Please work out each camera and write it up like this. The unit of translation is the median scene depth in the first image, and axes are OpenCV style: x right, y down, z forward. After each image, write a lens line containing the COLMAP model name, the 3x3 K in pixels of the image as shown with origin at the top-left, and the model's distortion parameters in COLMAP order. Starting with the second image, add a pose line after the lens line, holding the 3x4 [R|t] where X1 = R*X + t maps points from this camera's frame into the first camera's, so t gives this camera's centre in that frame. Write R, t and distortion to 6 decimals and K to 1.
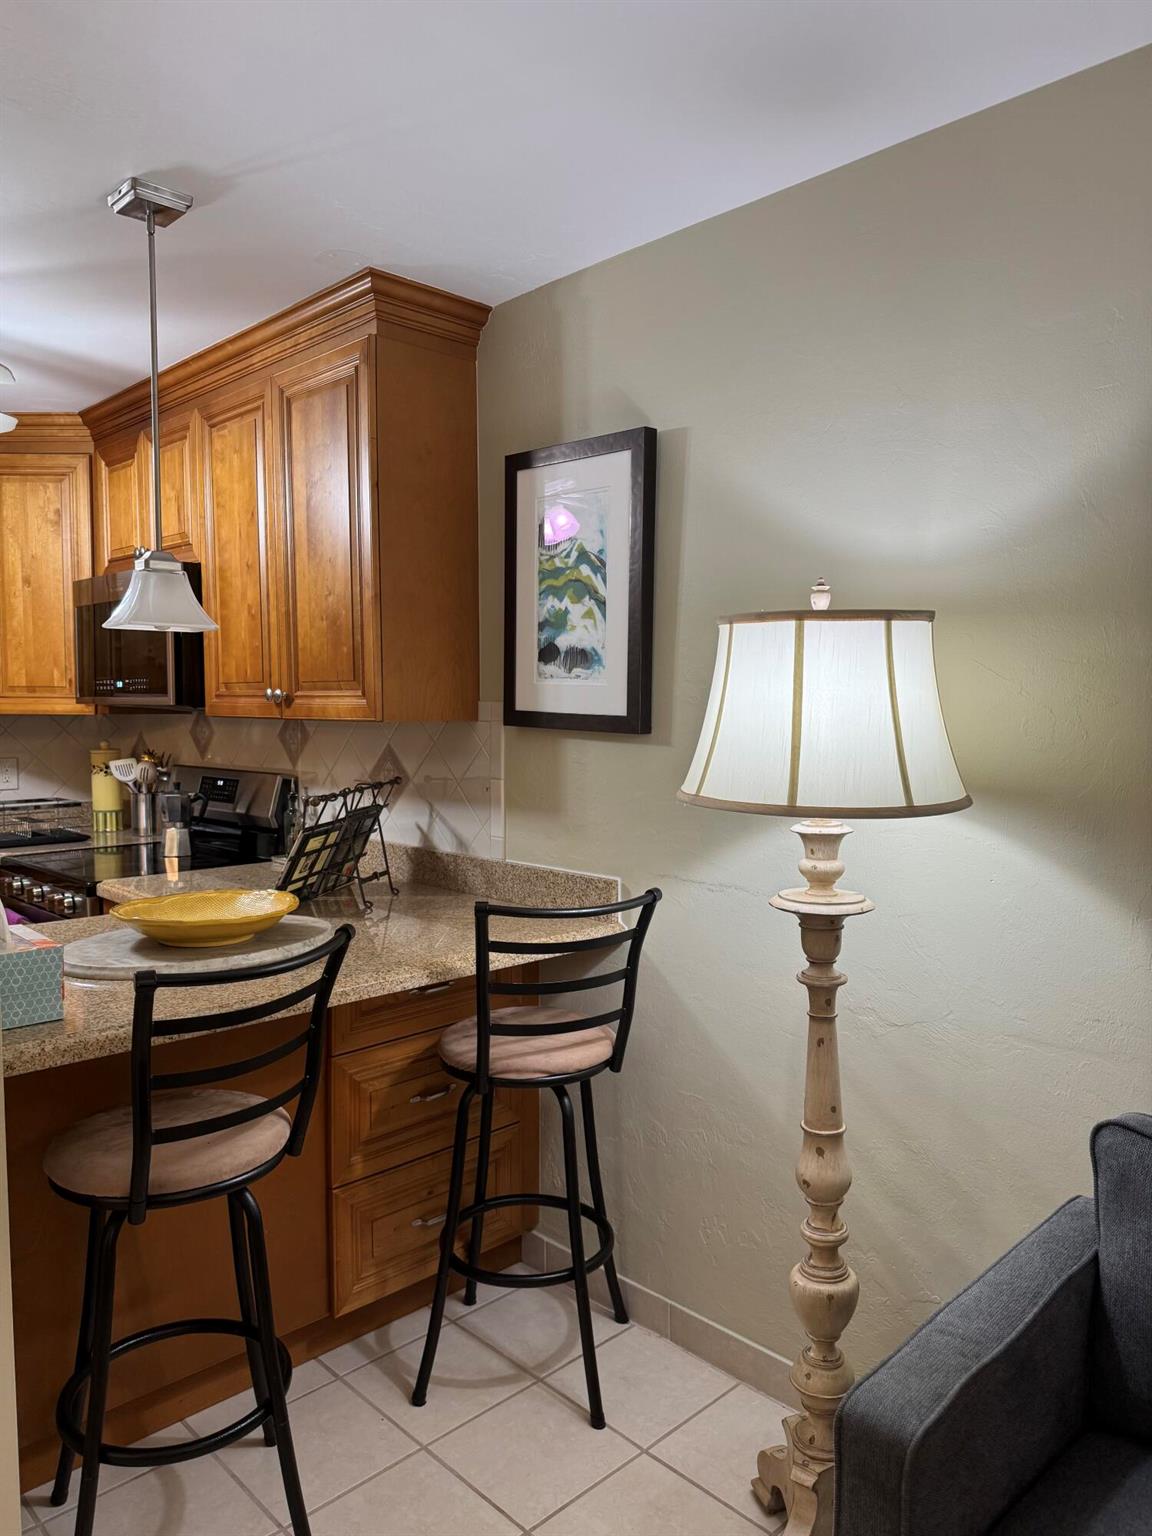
lens RADIAL K [[1091.8, 0, 576.0], [0, 1091.8, 768.0], [0, 0, 1]] dist [0.083819, -0.107655]
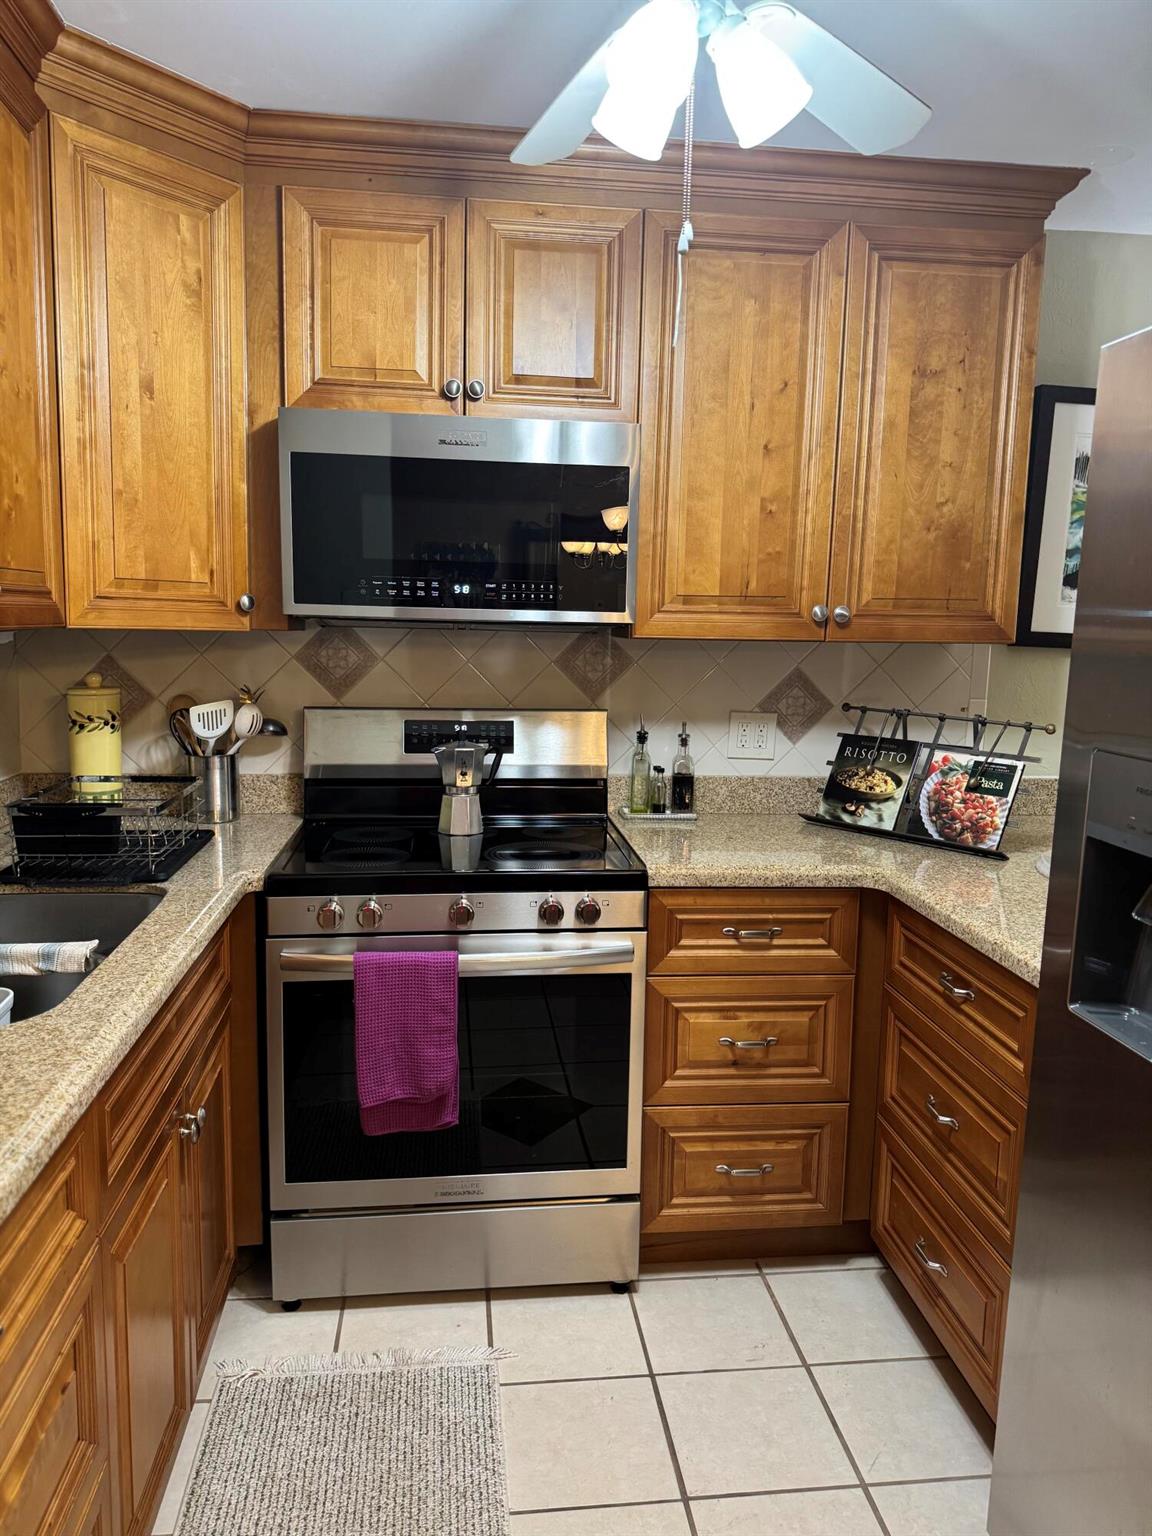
lens RADIAL K [[1078.4, 0, 568.6], [0, 1078.4, 778.5], [0, 0, 1]] dist [0.085033, -0.150268]
pose [[0.608626, -0.104627, 0.786529, -1.186541], [0.026531, 0.993397, 0.111615, -0.043193], [-0.793014, -0.047065, 0.607383, 0.718899]]
